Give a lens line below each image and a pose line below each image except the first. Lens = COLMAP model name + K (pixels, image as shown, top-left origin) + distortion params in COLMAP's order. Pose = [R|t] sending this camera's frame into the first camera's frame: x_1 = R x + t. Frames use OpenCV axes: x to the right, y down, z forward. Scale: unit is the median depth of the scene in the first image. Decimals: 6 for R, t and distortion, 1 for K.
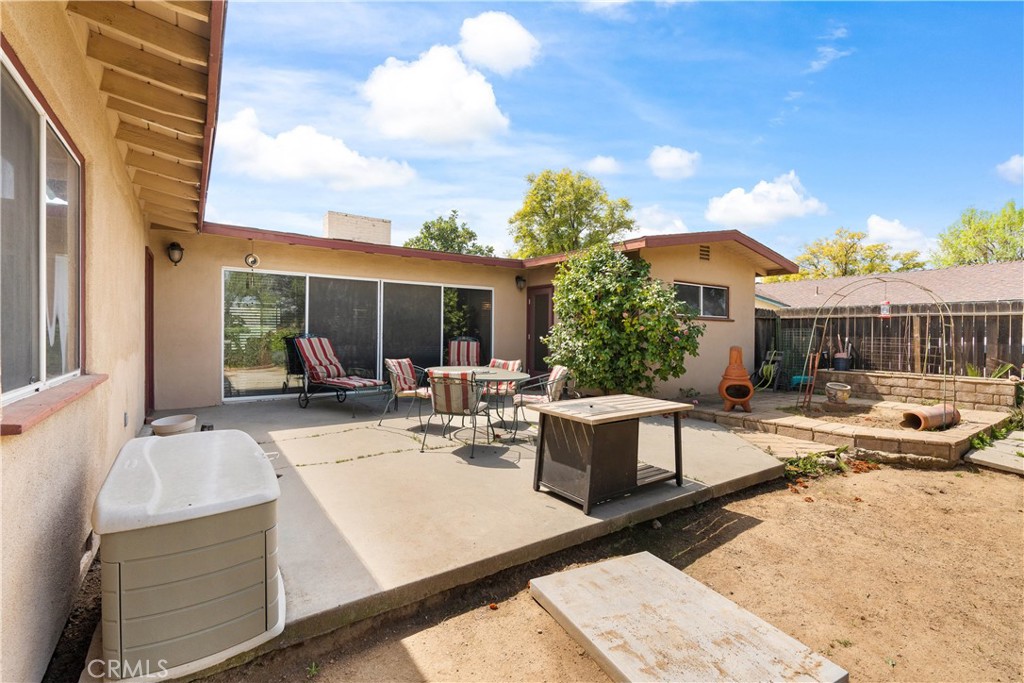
lens RADIAL K [[466.1, 0, 508.9], [0, 466.1, 343.4], [0, 0, 1]] dist [0.000343, 0.000290]
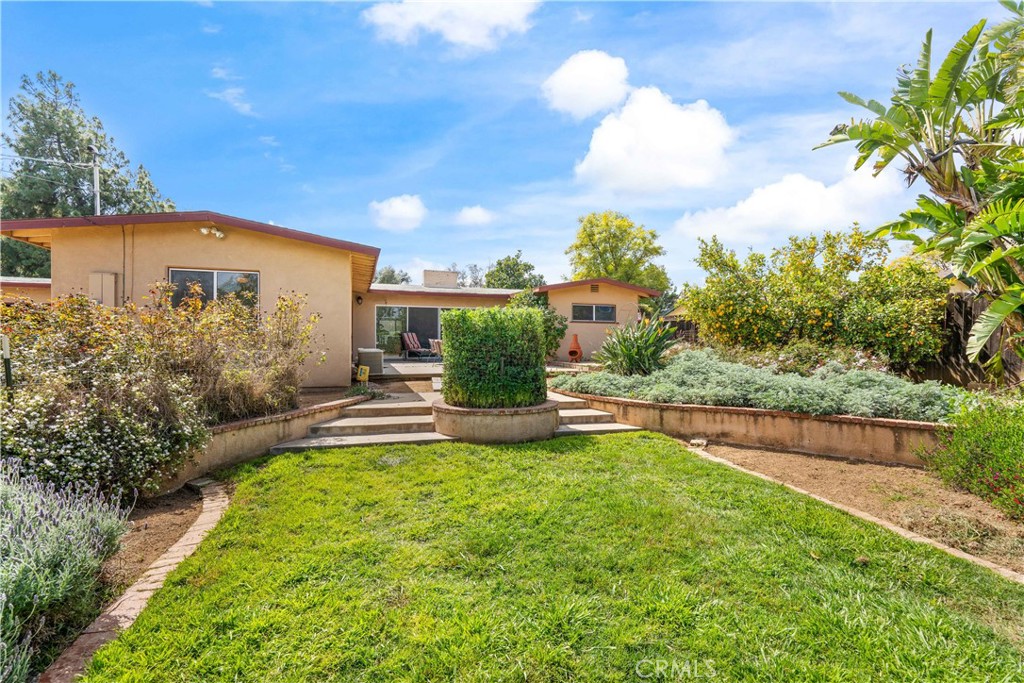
lens RADIAL K [[466.1, 0, 508.9], [0, 466.1, 343.4], [0, 0, 1]] dist [0.000343, 0.000290]
pose [[0.963215, -0.005977, -0.268665, 0.299574], [0.000833, 0.999814, -0.019258, 0.037089], [0.268731, 0.018326, 0.963041, -0.488527]]
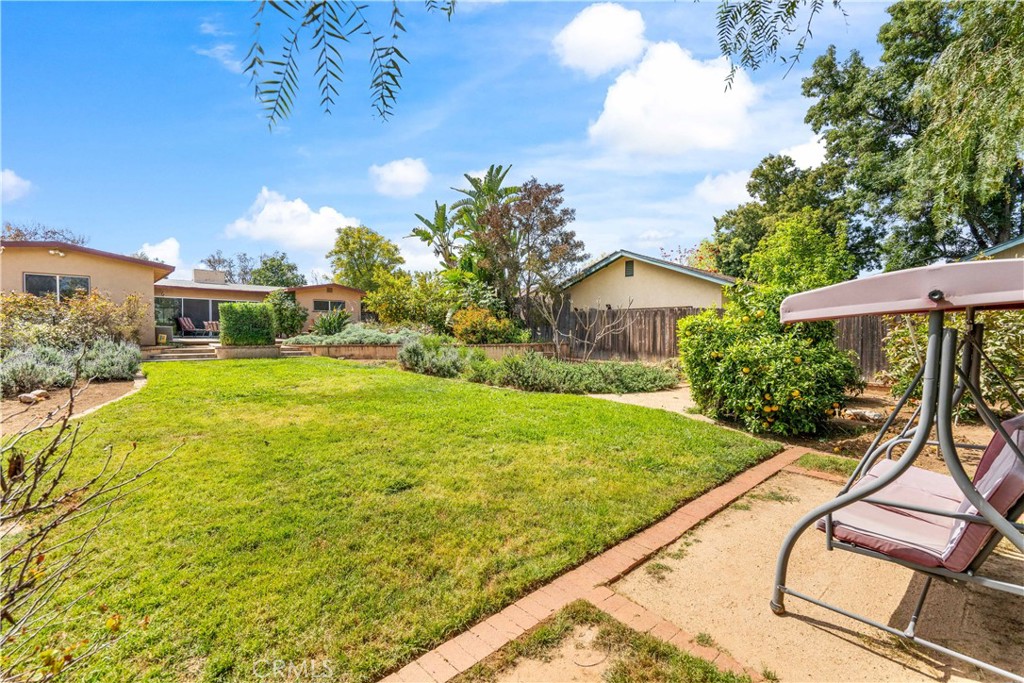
lens RADIAL K [[466.1, 0, 508.9], [0, 466.1, 343.4], [0, 0, 1]] dist [0.000343, 0.000290]
pose [[0.985966, -0.015741, 0.166200, 0.527473], [0.016432, 0.999861, -0.002785, 0.088882], [-0.166133, 0.005477, 0.986088, -1.074888]]
